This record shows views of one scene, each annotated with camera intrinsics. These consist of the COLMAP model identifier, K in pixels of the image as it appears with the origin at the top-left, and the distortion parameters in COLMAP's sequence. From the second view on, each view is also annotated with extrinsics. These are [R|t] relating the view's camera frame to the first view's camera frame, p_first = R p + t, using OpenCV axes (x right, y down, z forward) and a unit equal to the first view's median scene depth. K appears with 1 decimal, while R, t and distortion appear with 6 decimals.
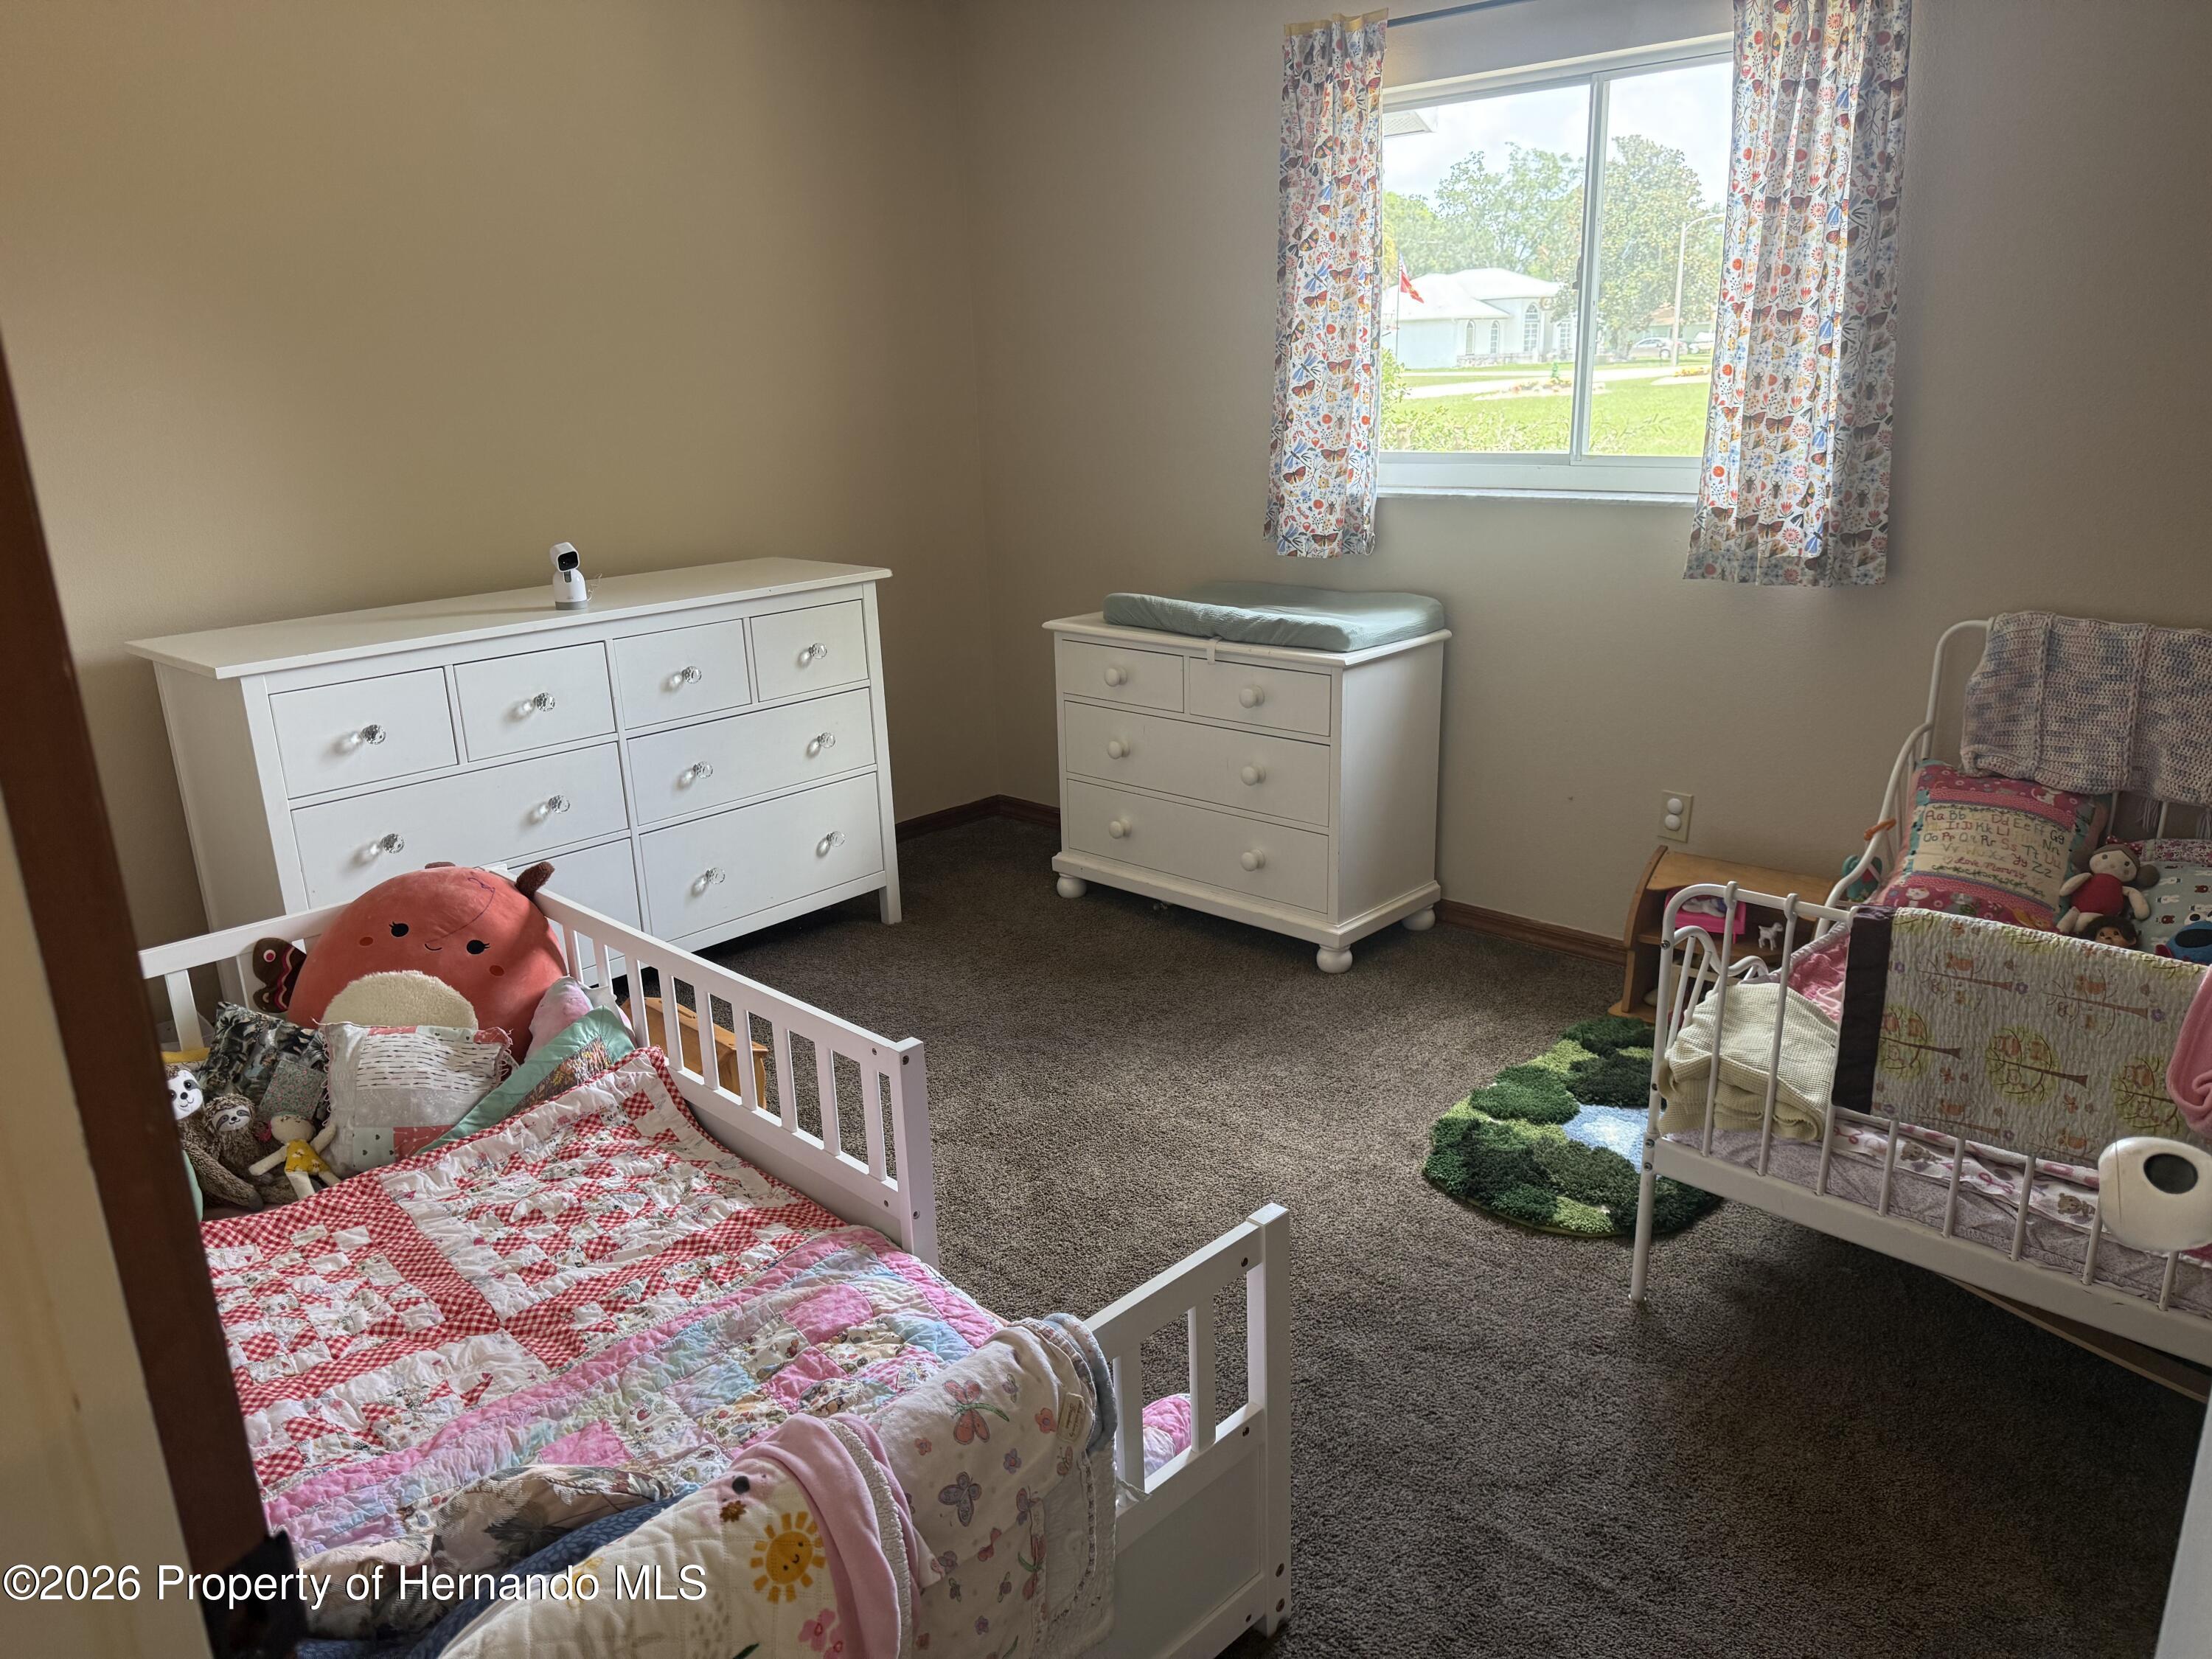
lens RADIAL K [[1607.1, 0, 1120.6], [0, 1607.1, 837.2], [0, 0, 1]] dist [0.053296, -0.041807]
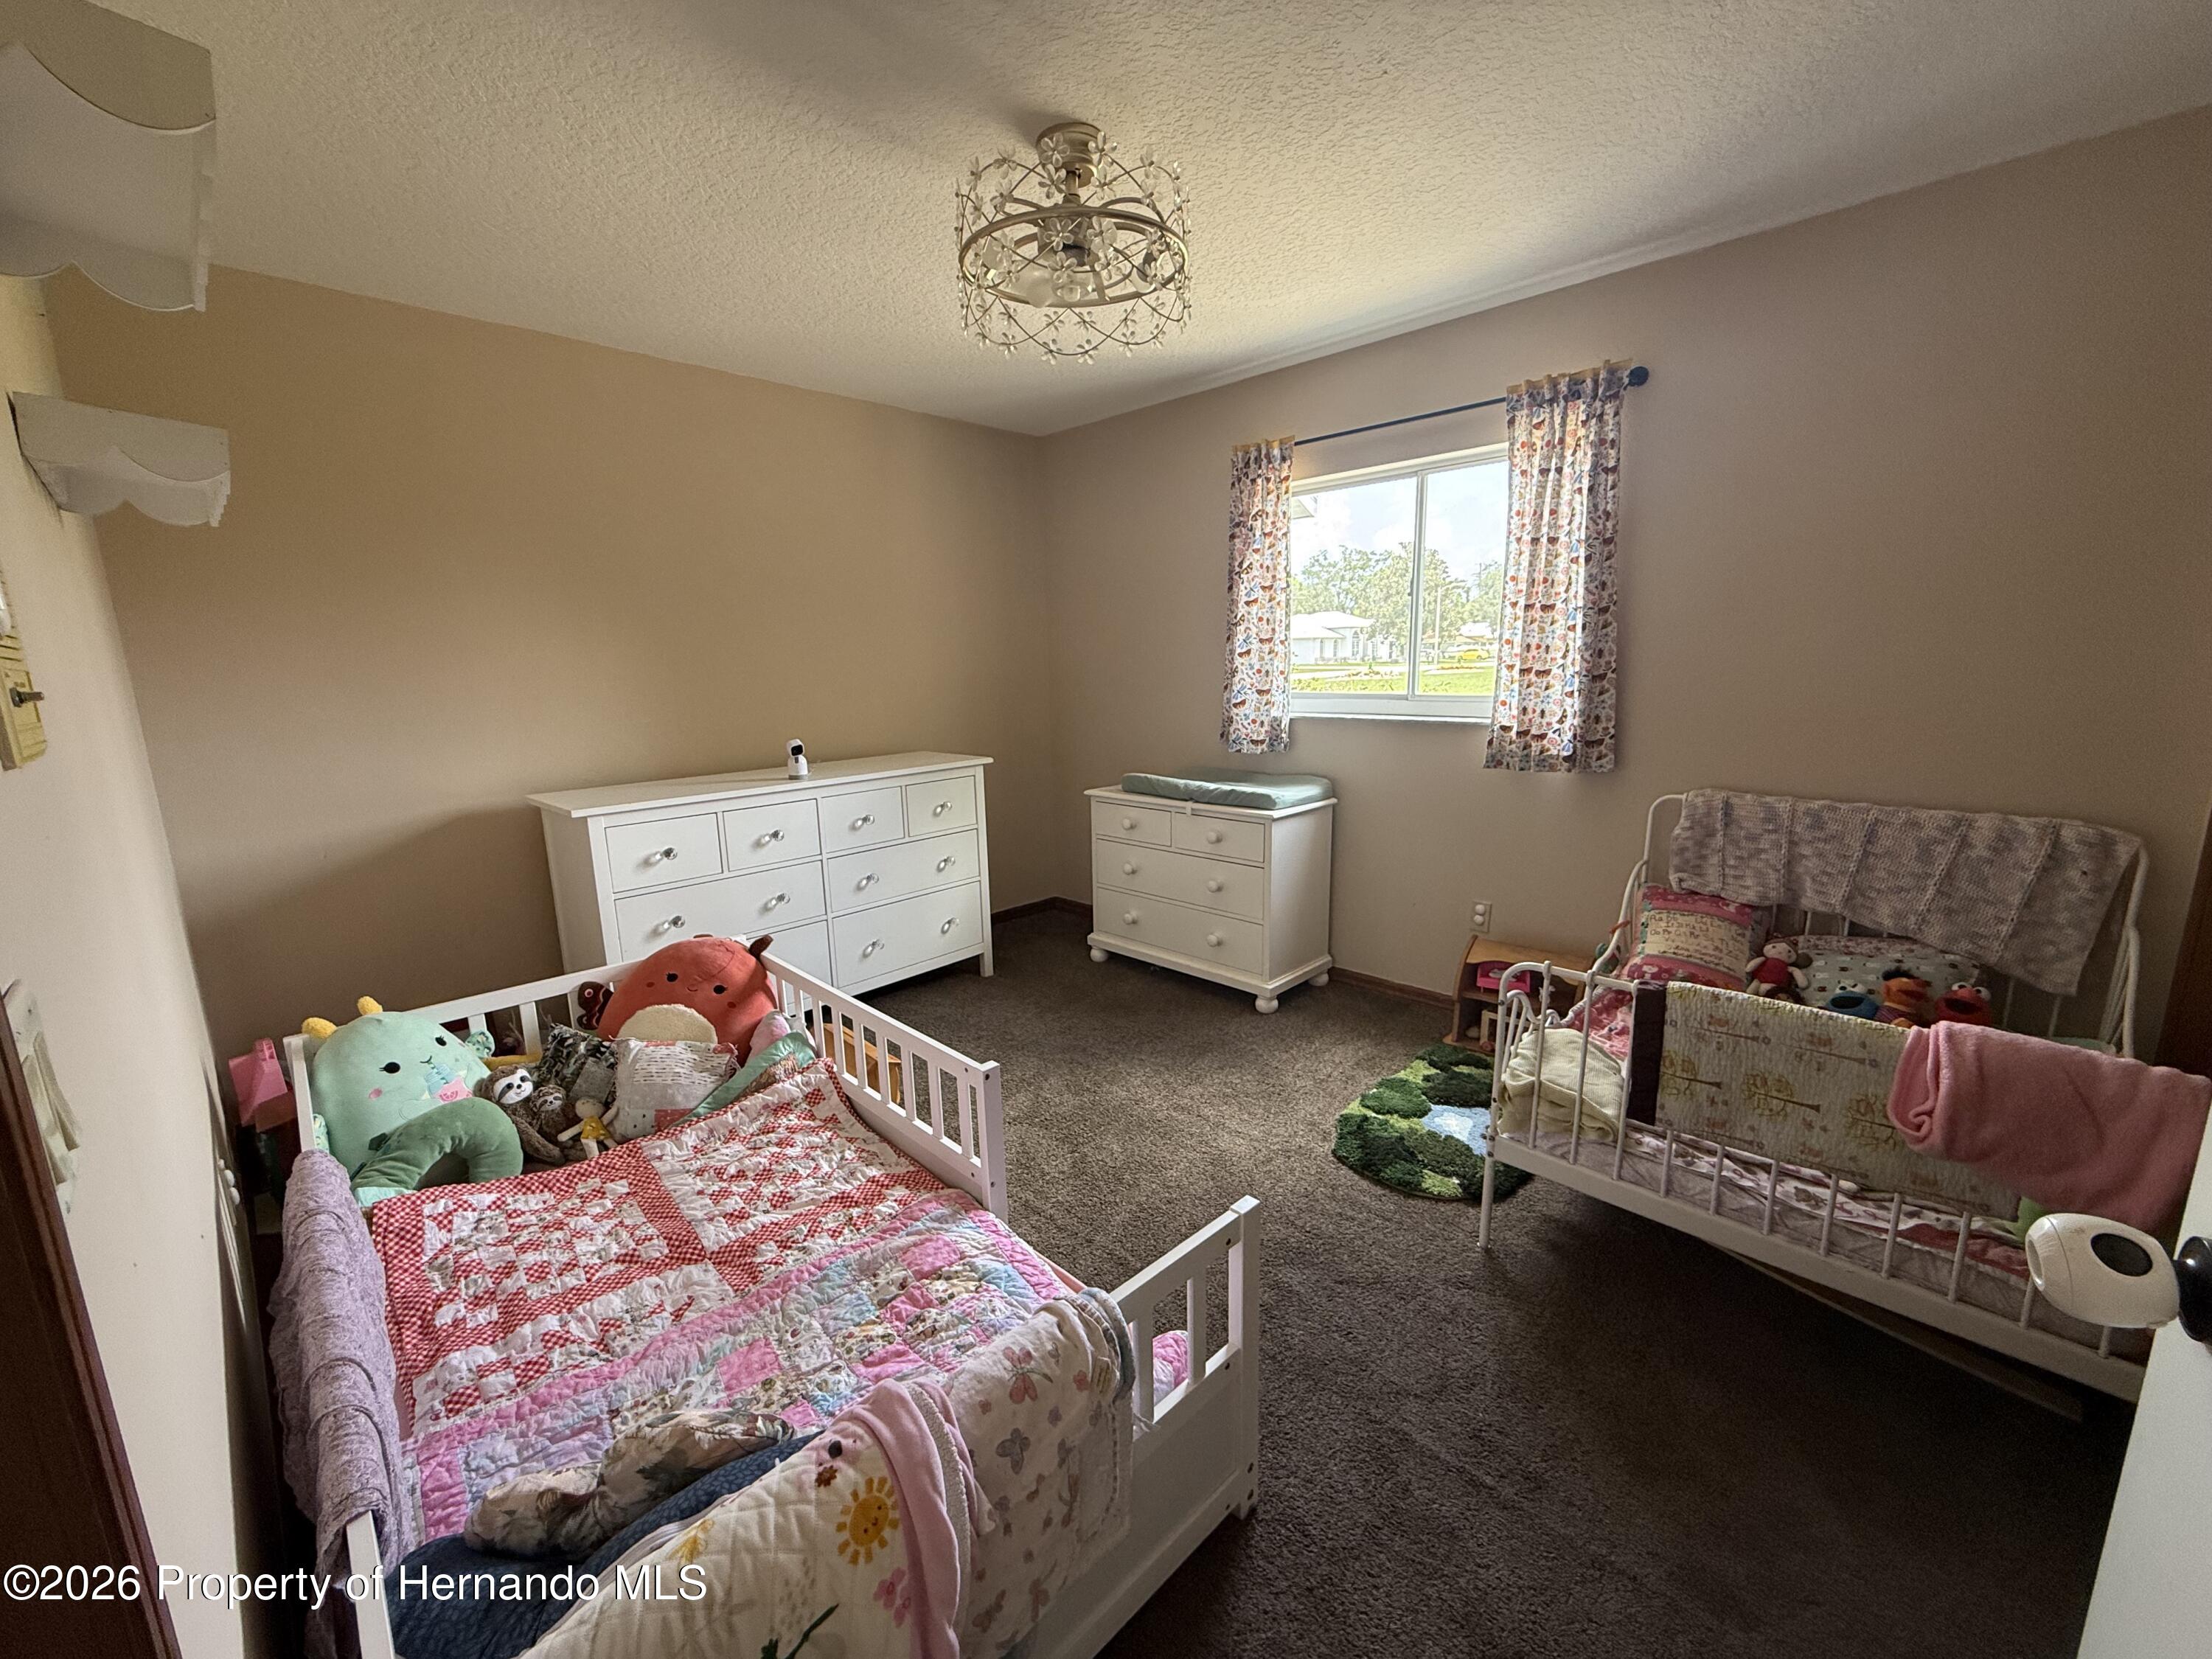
lens RADIAL K [[883.4, 0, 1100.5], [0, 883.4, 835.9], [0, 0, 1]] dist [-0.001151, 0.000022]
pose [[0.999564, 0.011809, -0.027050, -0.009963], [-0.014395, 0.995130, -0.097517, -0.001877], [0.025767, 0.097864, 0.994866, 0.149945]]
